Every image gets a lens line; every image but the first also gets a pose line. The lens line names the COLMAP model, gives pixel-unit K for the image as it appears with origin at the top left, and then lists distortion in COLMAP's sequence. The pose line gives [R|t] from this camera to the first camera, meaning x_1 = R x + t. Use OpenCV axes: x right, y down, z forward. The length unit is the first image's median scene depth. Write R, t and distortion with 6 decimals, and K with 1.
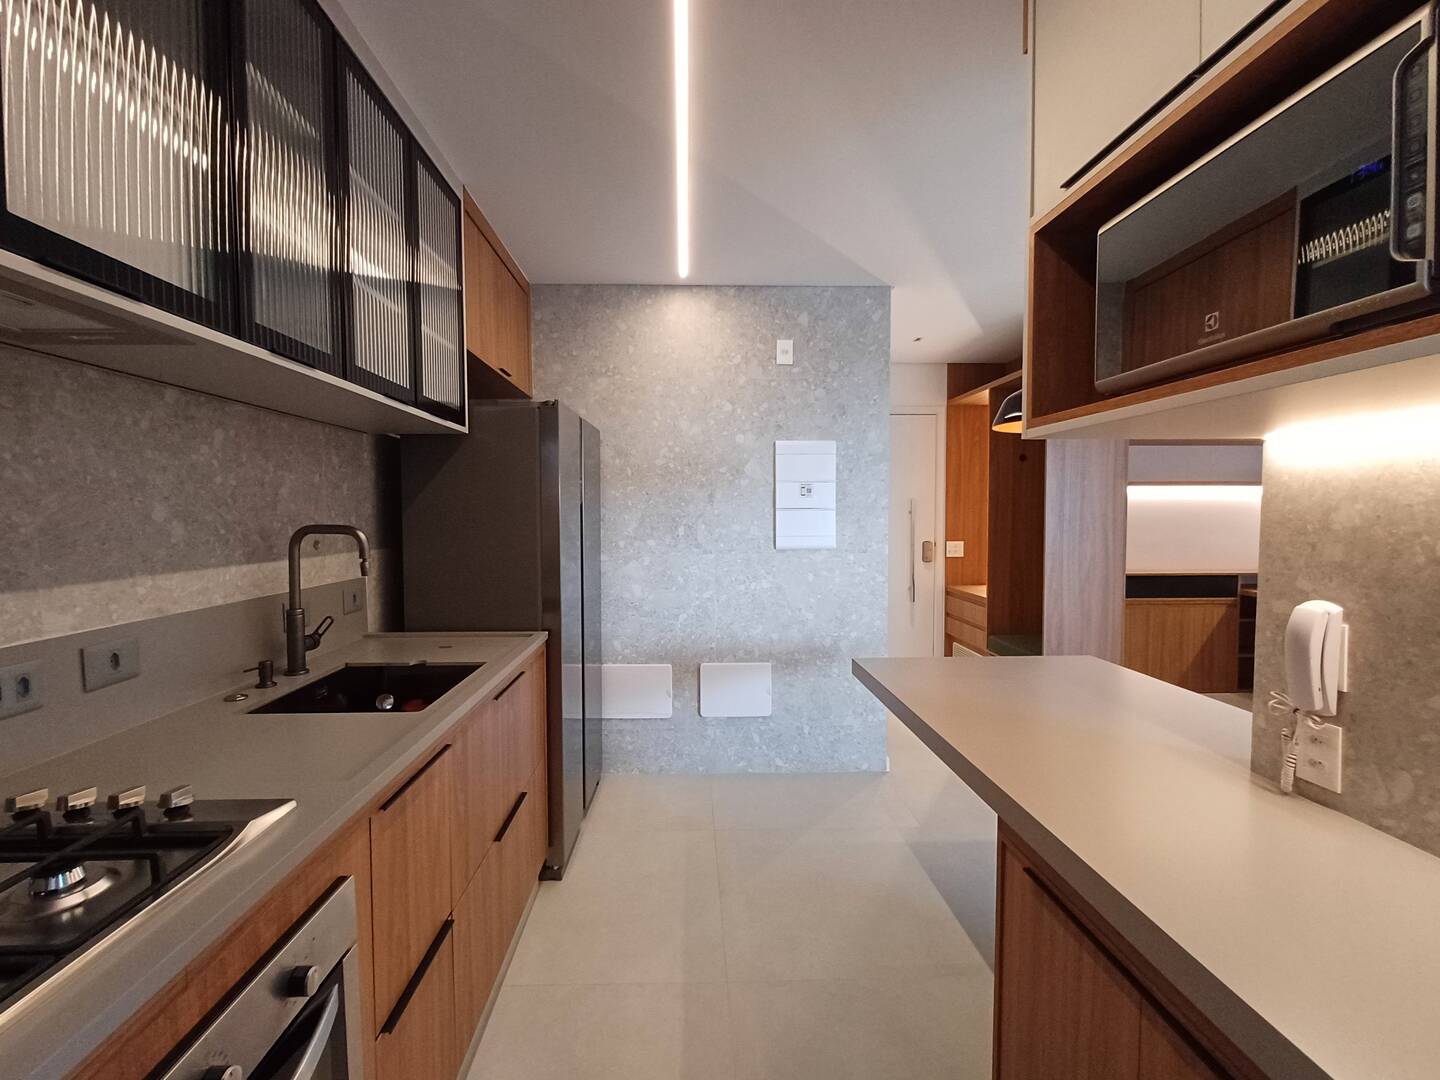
lens RADIAL K [[650.1, 0, 704.8], [0, 650.1, 543.1], [0, 0, 1]] dist [-0.000032, 0.001044]
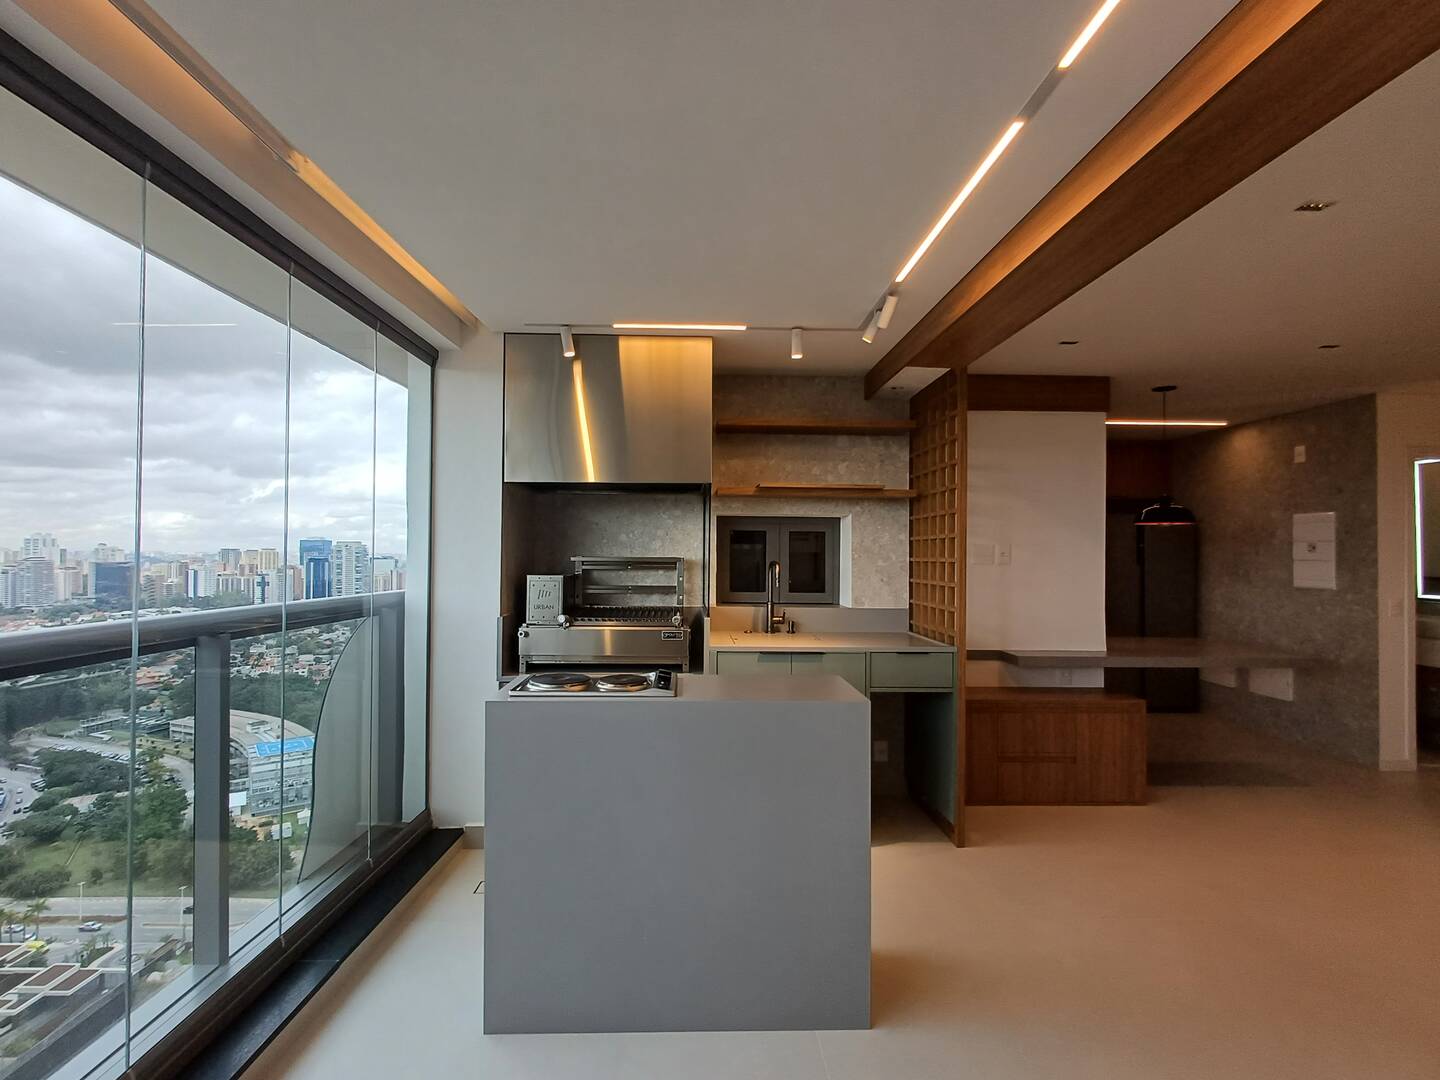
lens RADIAL K [[650.1, 0, 704.8], [0, 650.1, 543.1], [0, 0, 1]] dist [-0.000032, 0.001044]
pose [[-0.002915, -0.009652, -0.999949, 1.602436], [-0.054815, 0.998452, -0.009478, -0.003976], [0.998492, 0.054784, -0.003440, -0.334802]]
